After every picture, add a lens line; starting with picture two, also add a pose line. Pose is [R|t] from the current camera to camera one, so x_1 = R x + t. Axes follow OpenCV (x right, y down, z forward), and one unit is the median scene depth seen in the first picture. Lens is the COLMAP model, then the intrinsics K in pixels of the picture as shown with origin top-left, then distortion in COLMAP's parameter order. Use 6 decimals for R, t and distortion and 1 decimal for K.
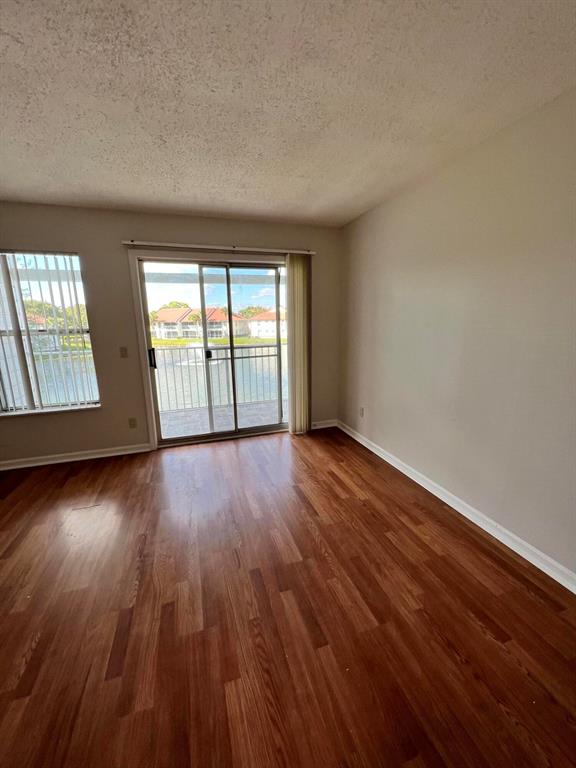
lens RADIAL K [[308.1, 0, 286.9], [0, 308.1, 383.3], [0, 0, 1]] dist [-0.001670, 0.000419]
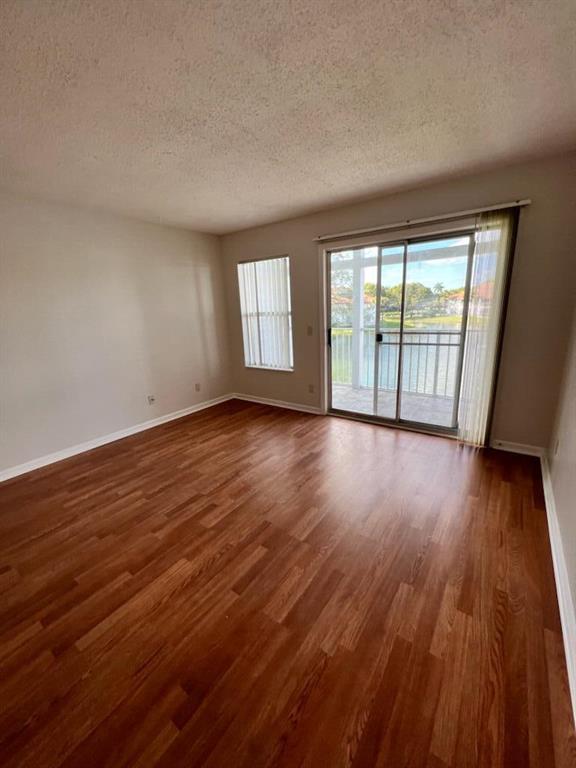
lens RADIAL K [[308.1, 0, 286.9], [0, 308.1, 383.3], [0, 0, 1]] dist [-0.001670, 0.000419]
pose [[0.592809, 0.190588, -0.782467, 0.384121], [-0.134180, 0.981388, 0.137383, -0.046406], [0.794087, 0.023550, 0.607348, 0.161364]]
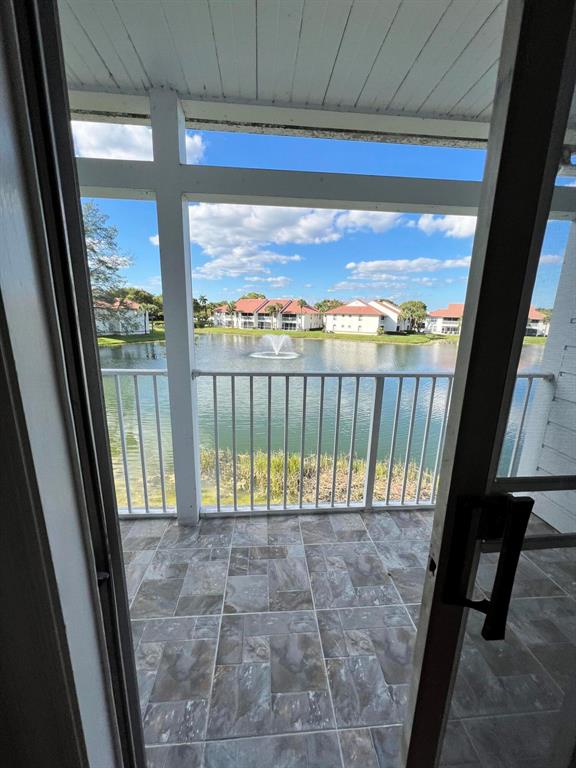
lens RADIAL K [[308.1, 0, 286.9], [0, 308.1, 383.3], [0, 0, 1]] dist [-0.001670, 0.000419]
pose [[0.972559, 0.090100, -0.214500, -0.328912], [-0.085945, 0.995888, 0.028639, -0.156302], [0.216198, -0.009417, 0.976304, 0.840933]]
